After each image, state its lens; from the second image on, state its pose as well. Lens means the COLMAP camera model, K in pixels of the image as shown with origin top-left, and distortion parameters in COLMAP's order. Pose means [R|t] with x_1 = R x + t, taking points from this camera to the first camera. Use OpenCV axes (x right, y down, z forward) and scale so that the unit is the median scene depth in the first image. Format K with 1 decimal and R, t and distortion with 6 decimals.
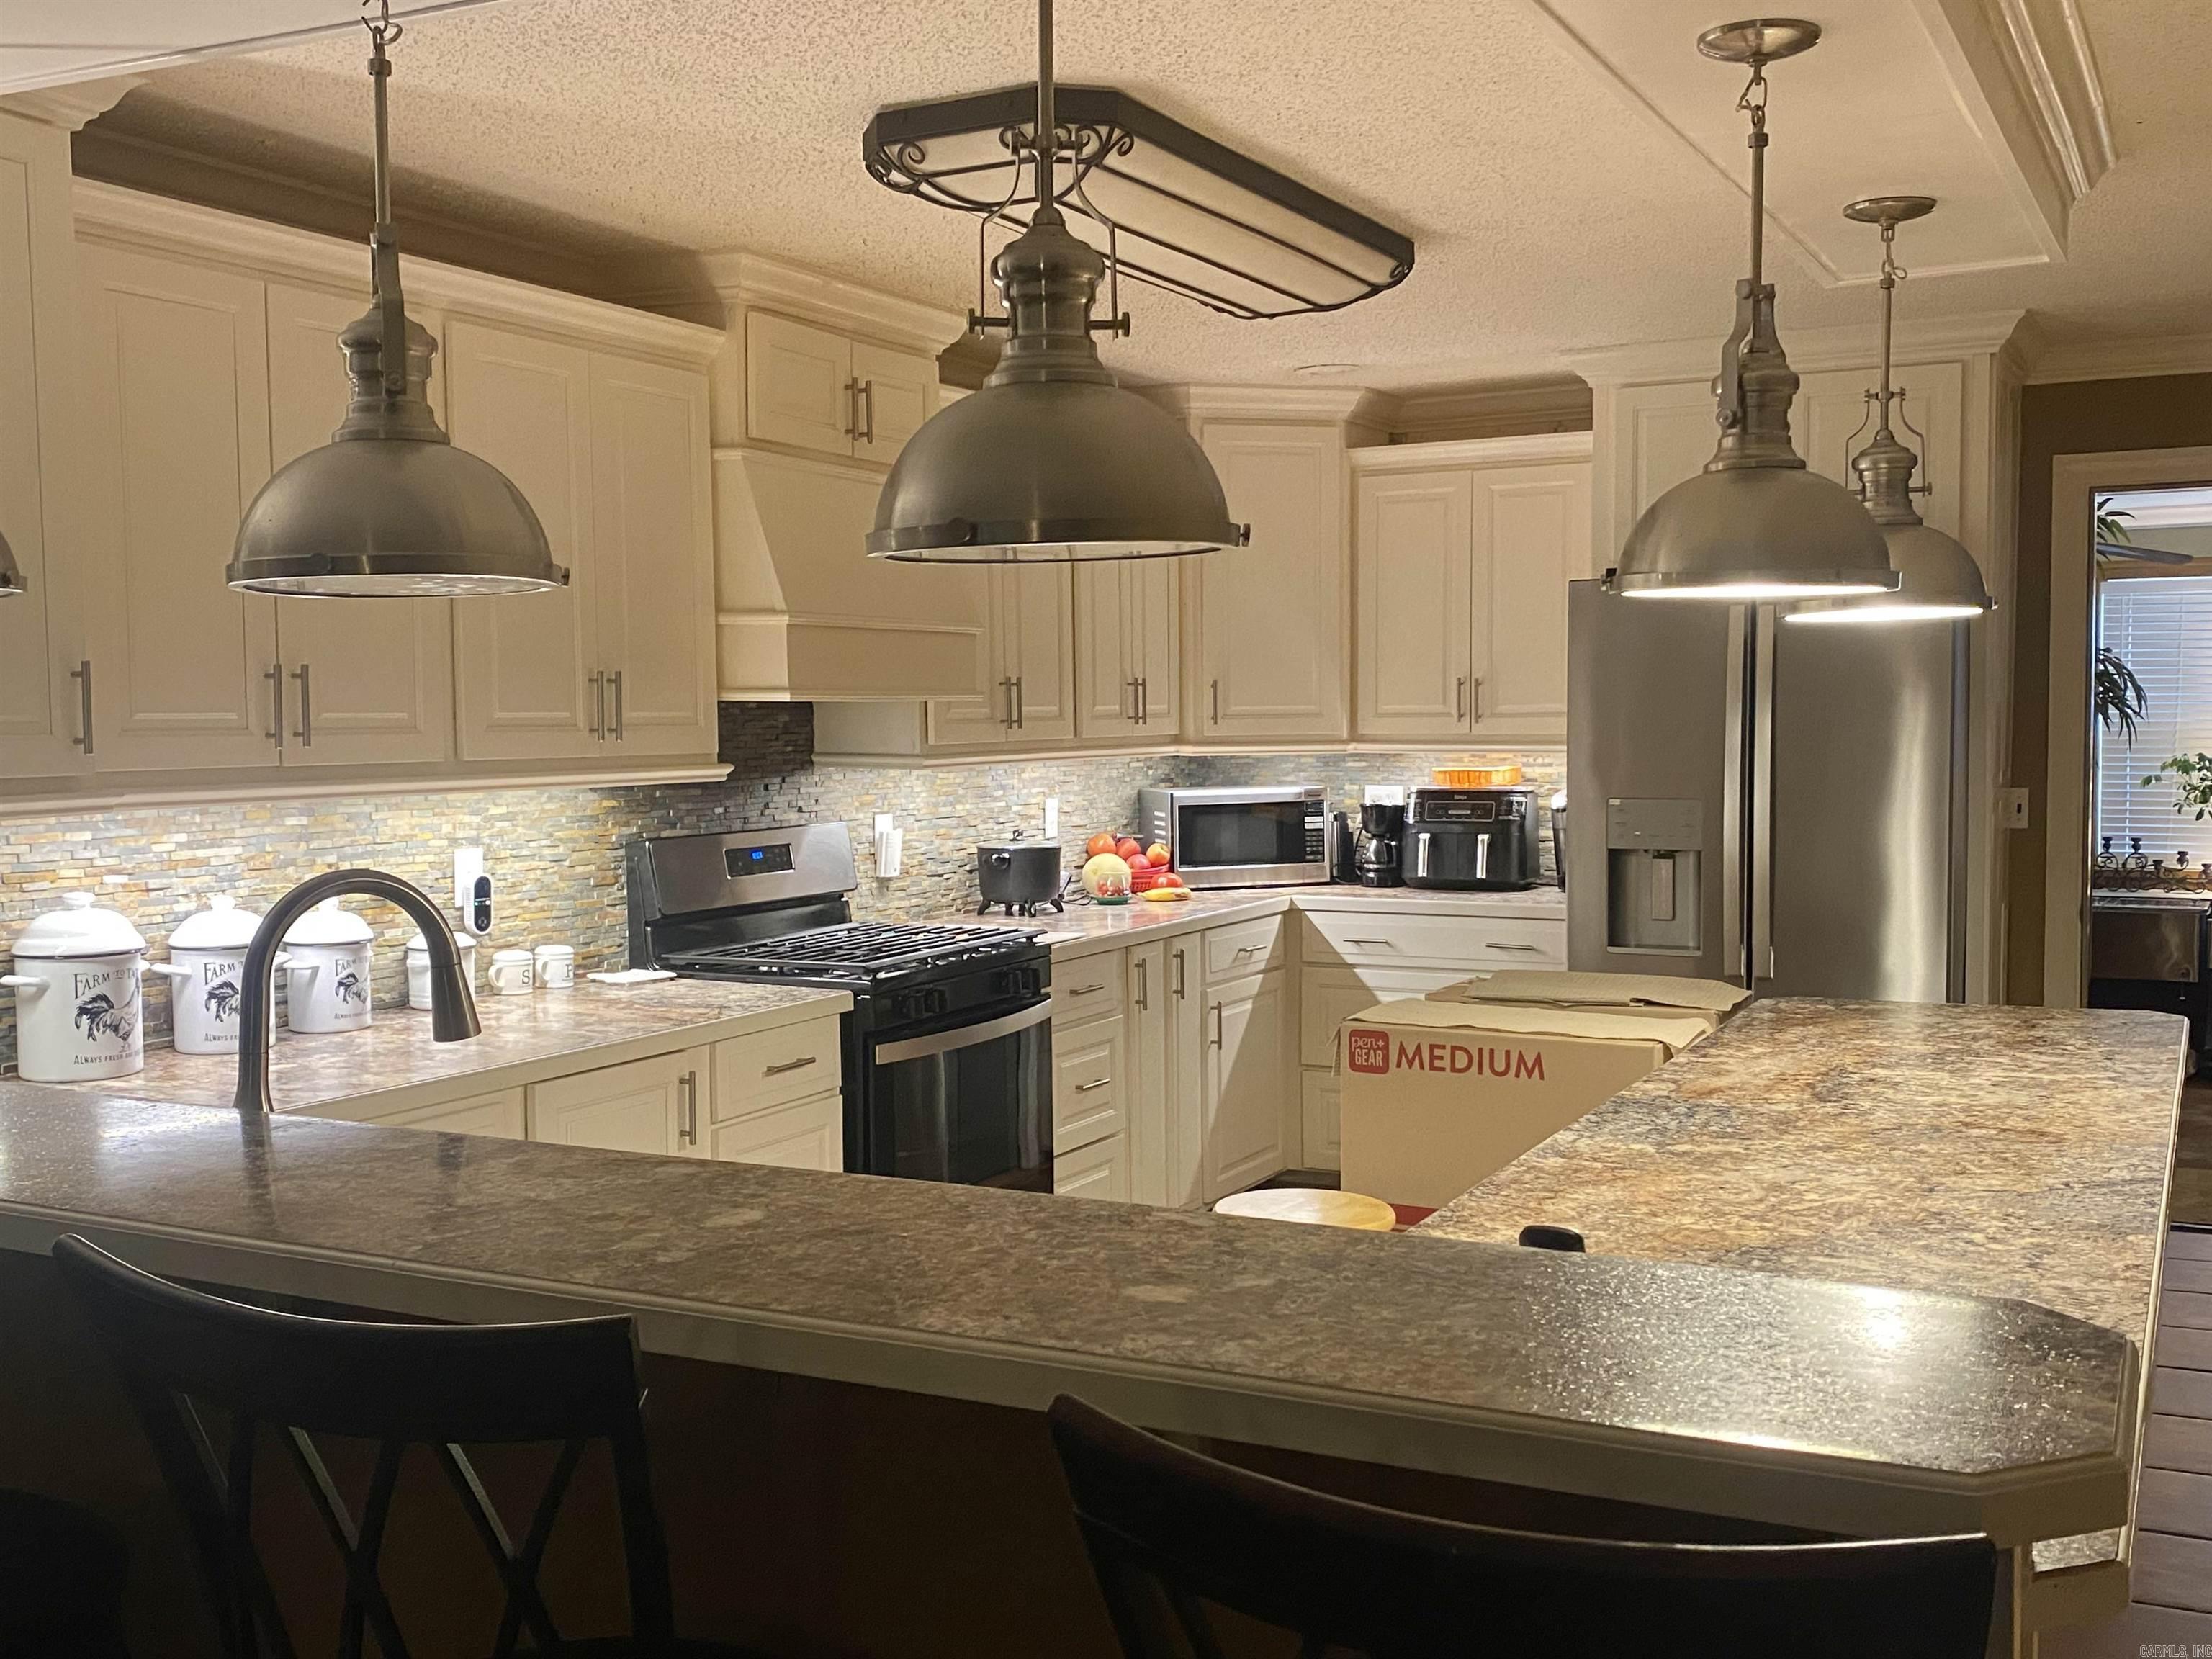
lens RADIAL K [[2188.2, 0, 1067.6], [0, 2188.2, 848.3], [0, 0, 1]] dist [0.057806, 0.000000]
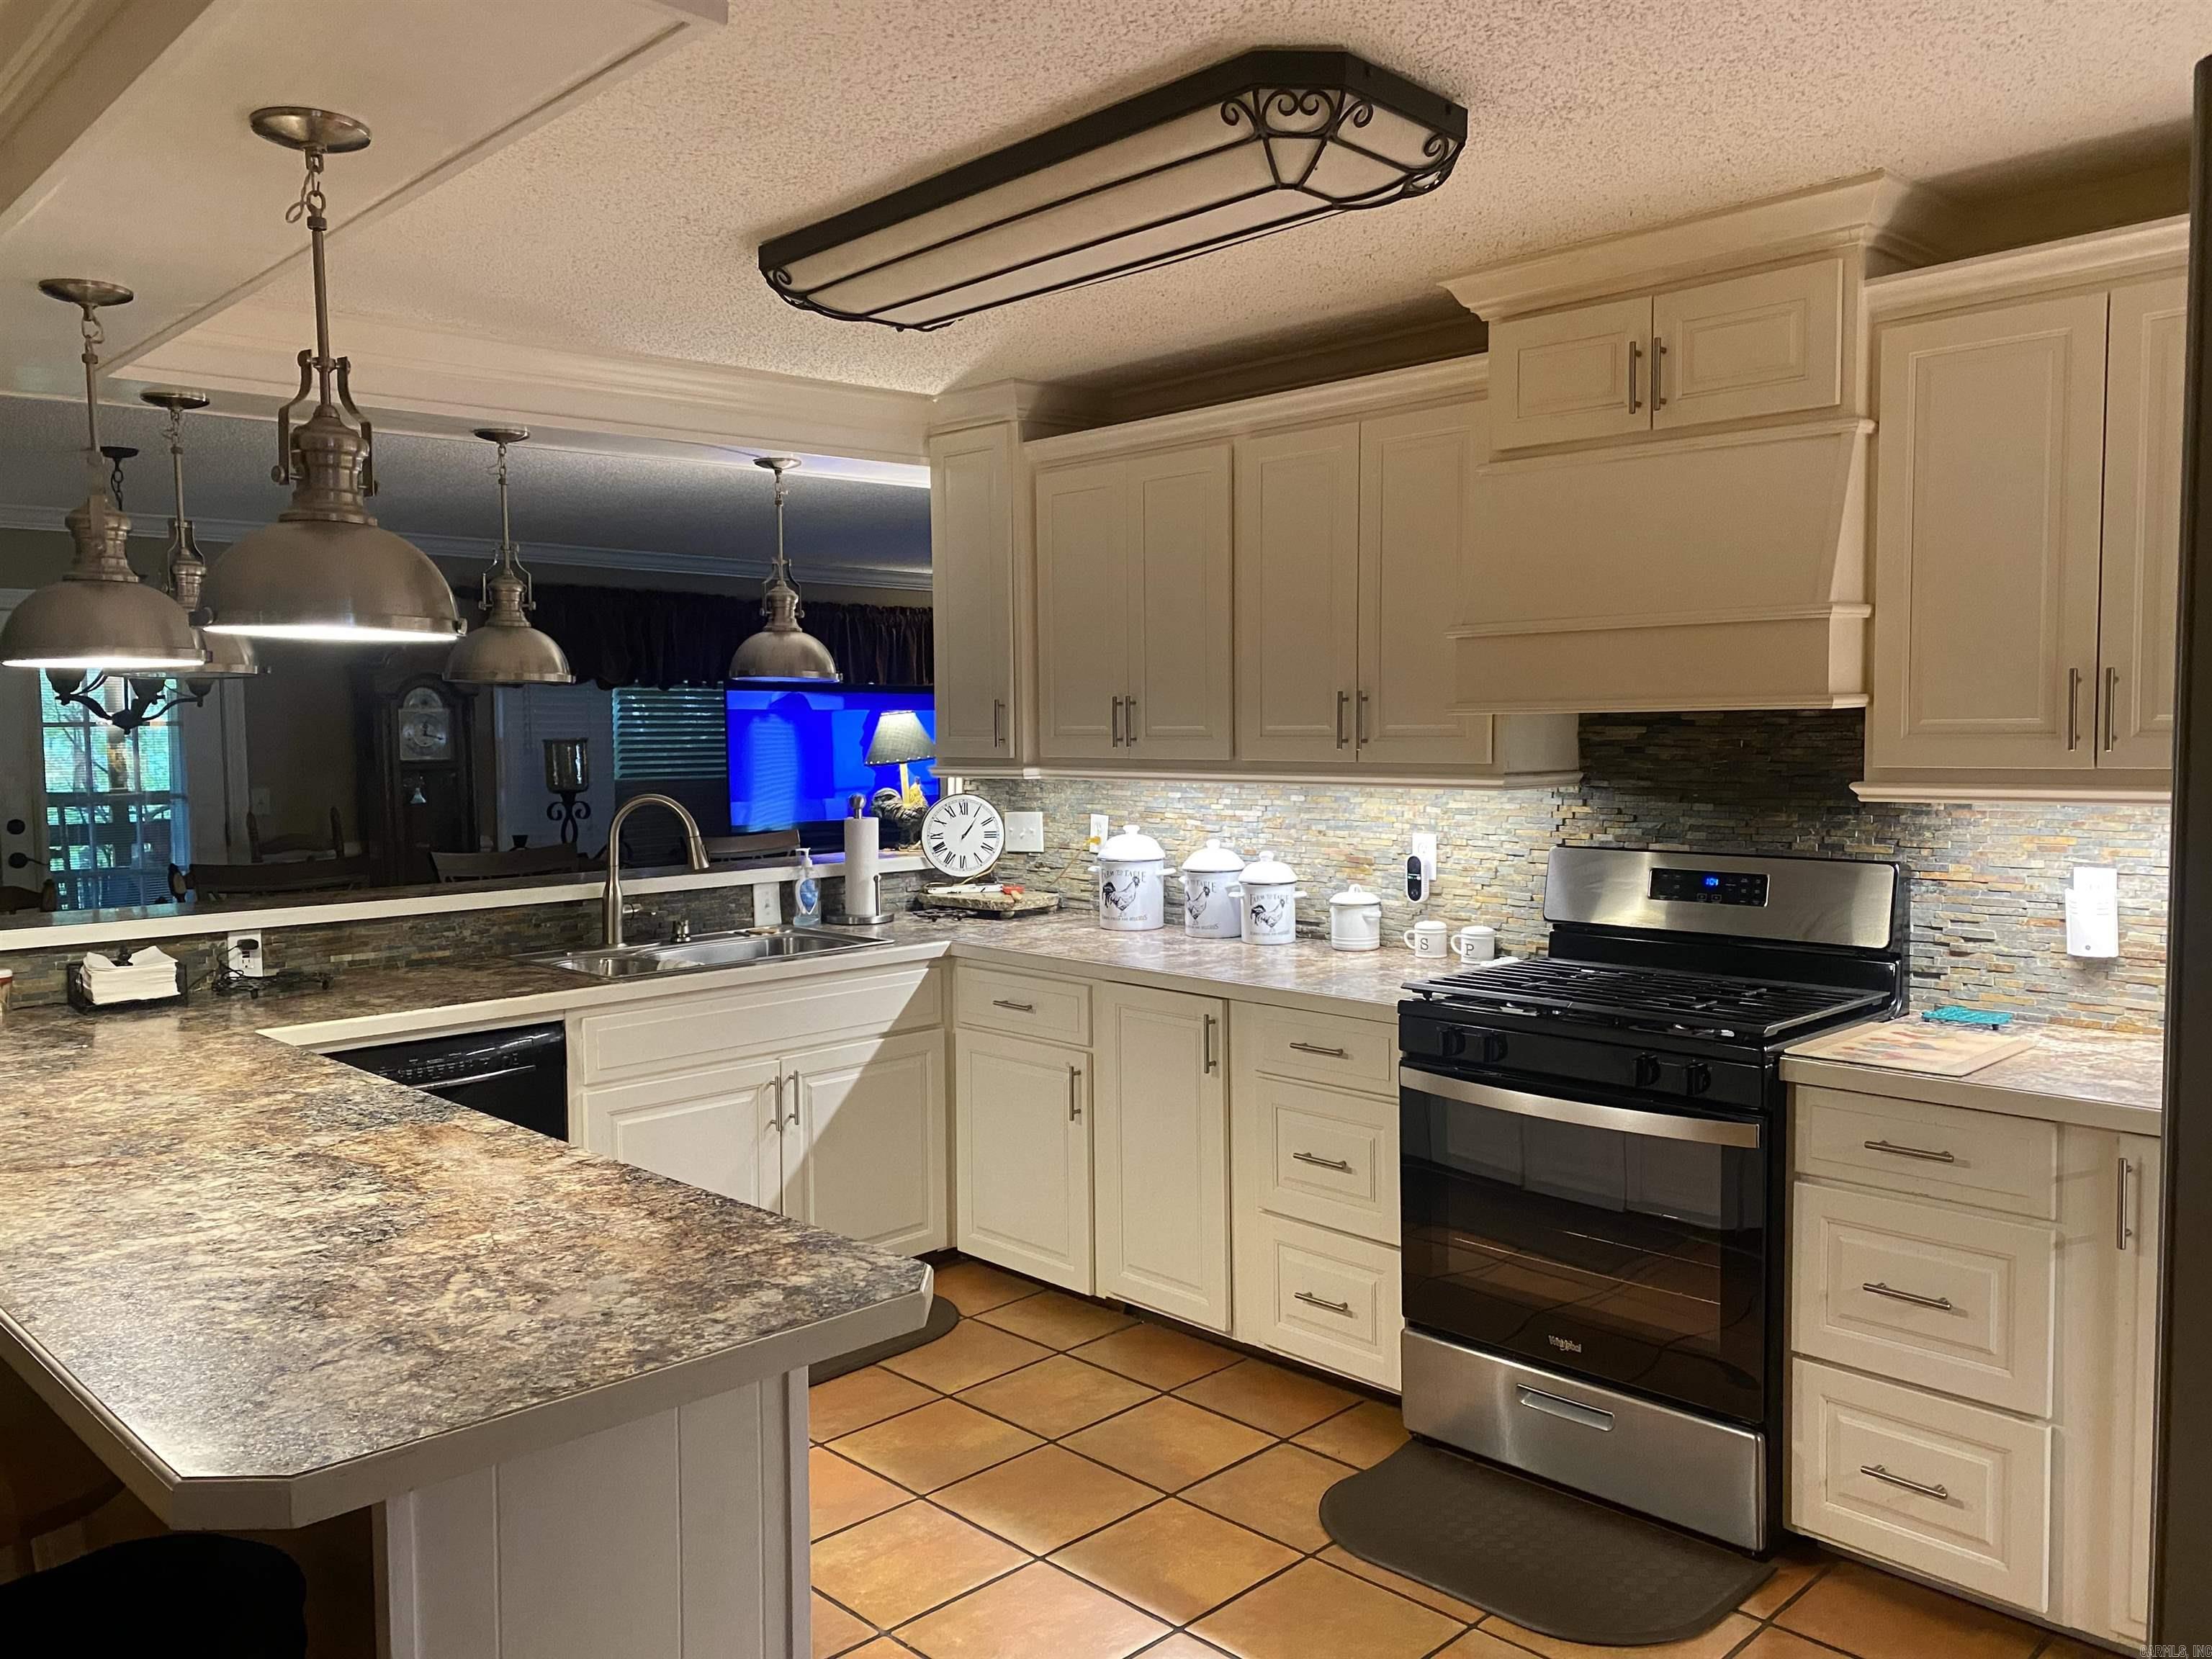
lens RADIAL K [[1680.3, 0, 1142.8], [0, 1680.3, 844.9], [0, 0, 1]] dist [0.051022, -0.045075]
pose [[-0.293052, 0.085527, -0.952263, 0.647729], [-0.044635, 0.993681, 0.102983, -0.080359], [0.955054, 0.072684, -0.287383, 1.076096]]
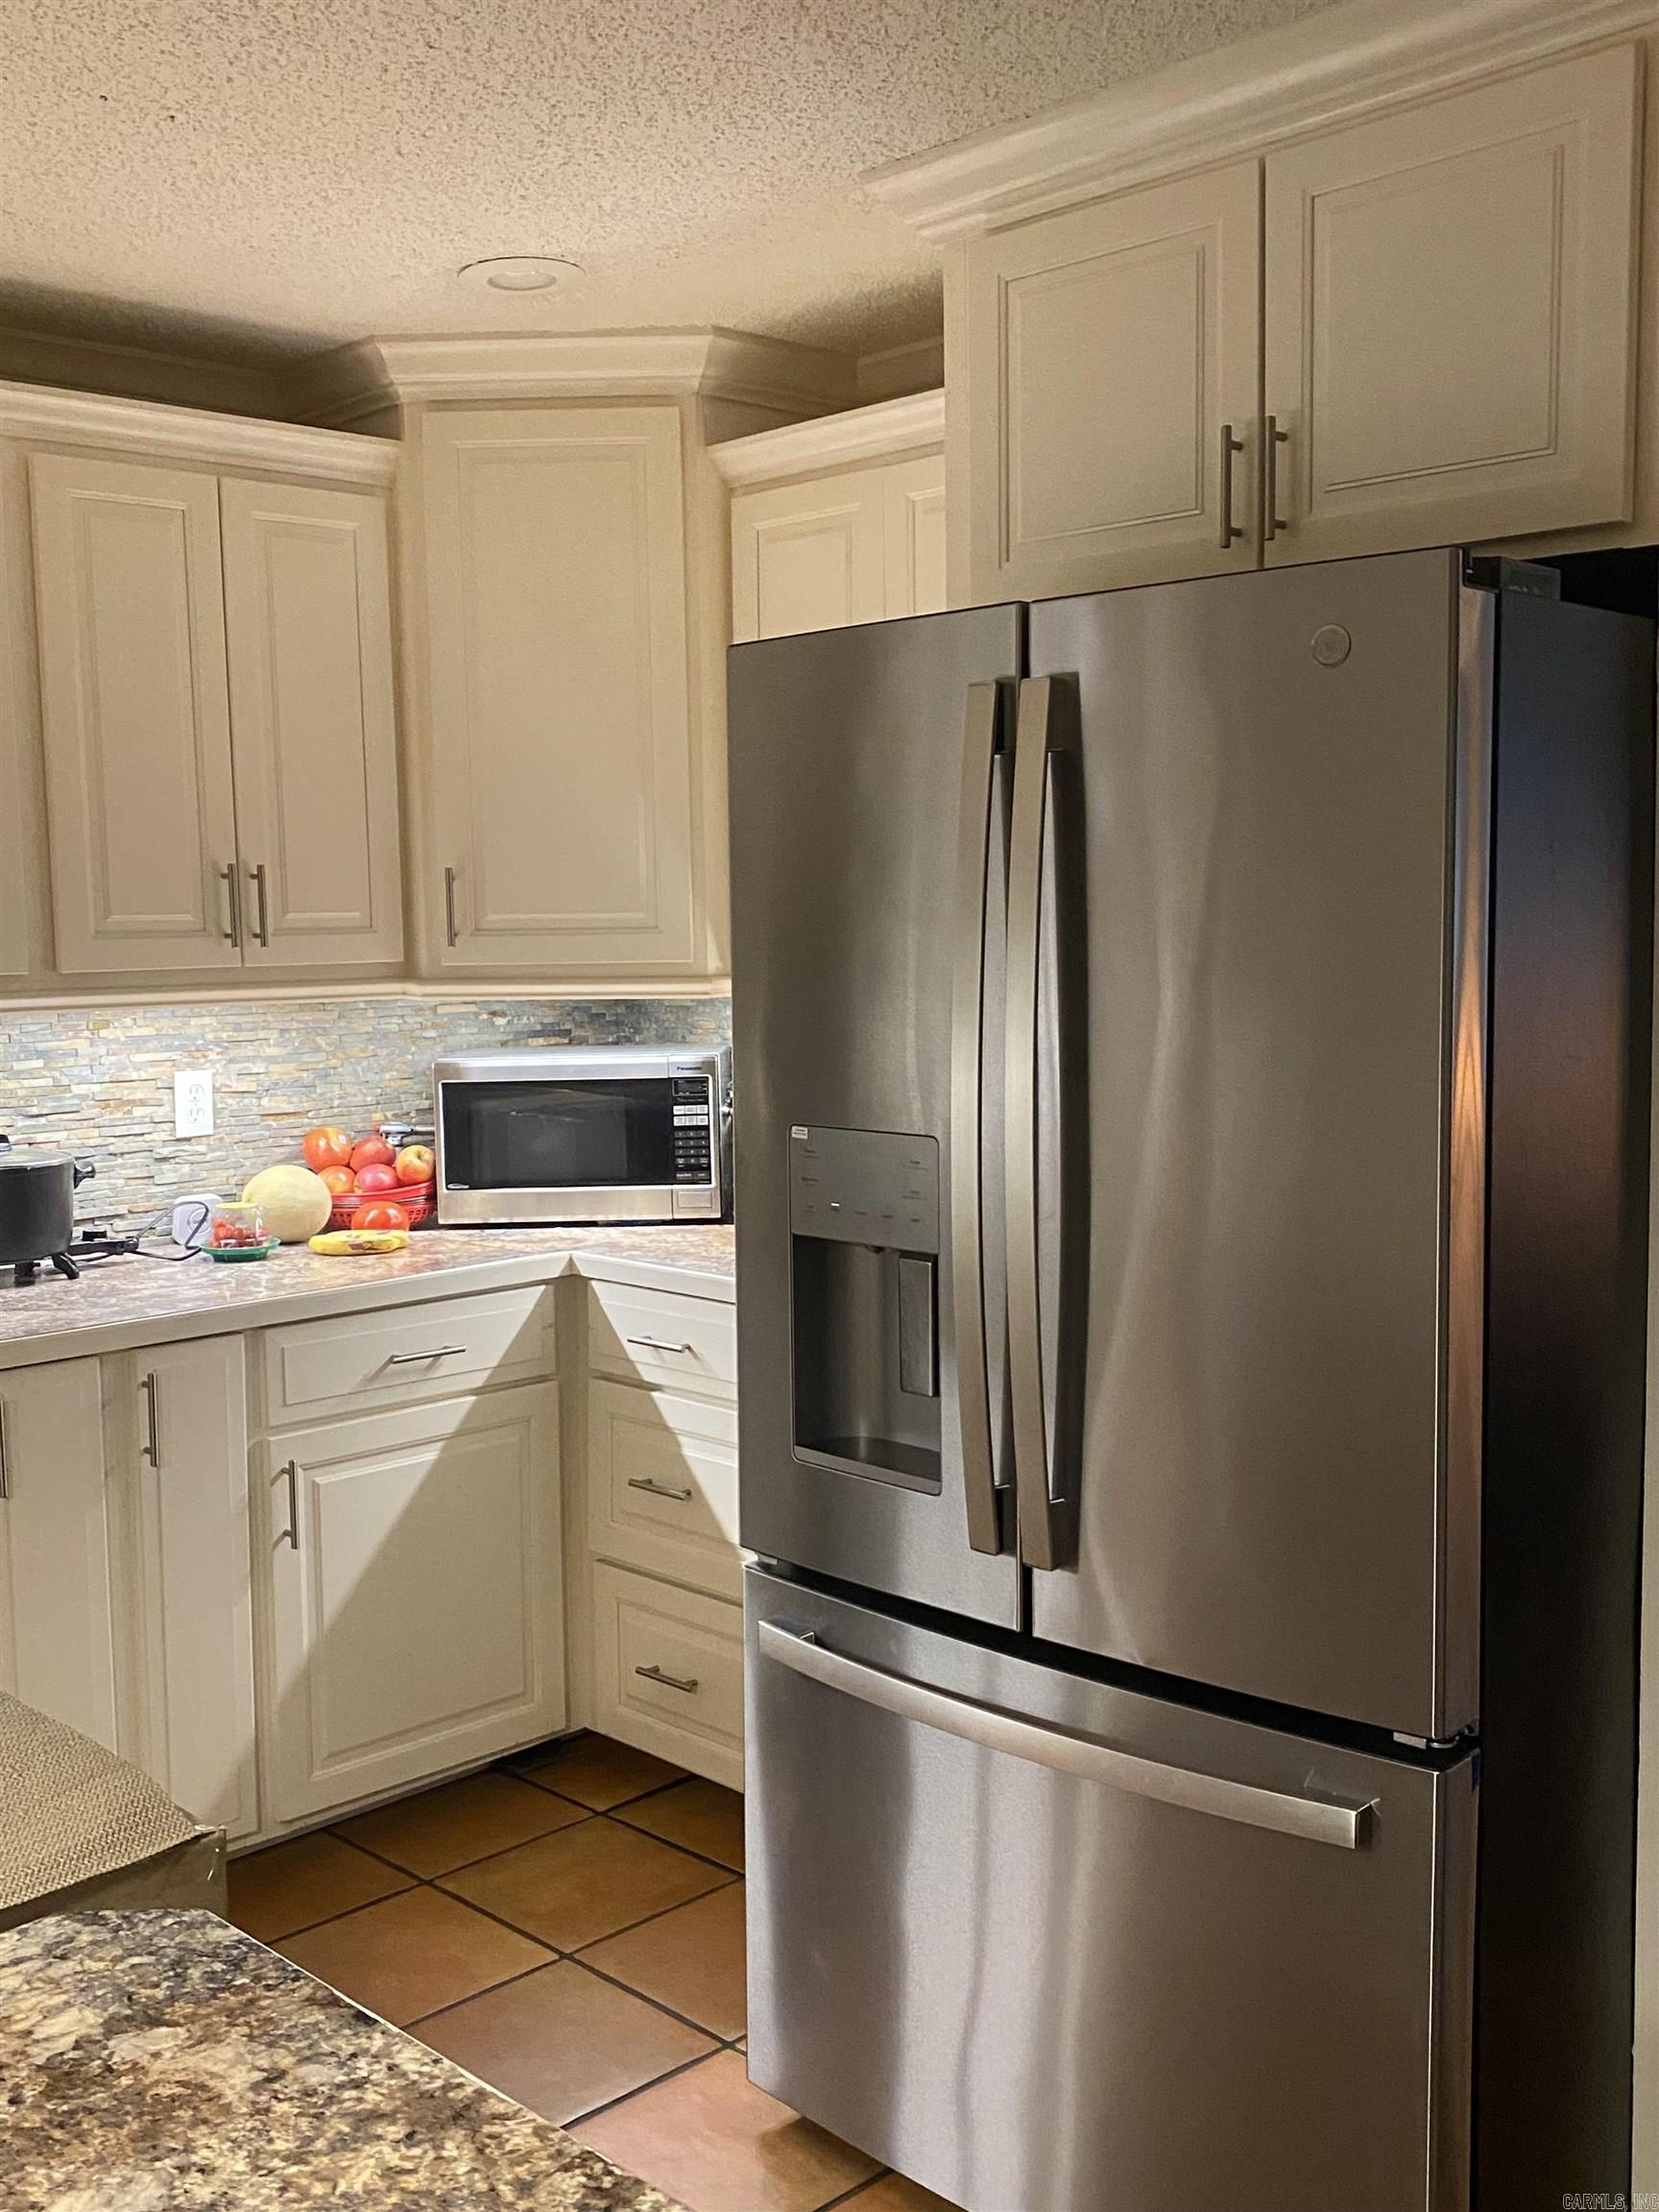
lens RADIAL K [[2188.2, 0, 770.8], [0, 2188.2, 1090.9], [0, 0, 1]] dist [0.057806, 0.000000]
pose [[0.950314, 0.020843, -0.310595, 0.451993], [-0.013702, 0.999590, 0.025155, -0.047790], [0.310991, -0.019649, 0.950210, 0.670811]]
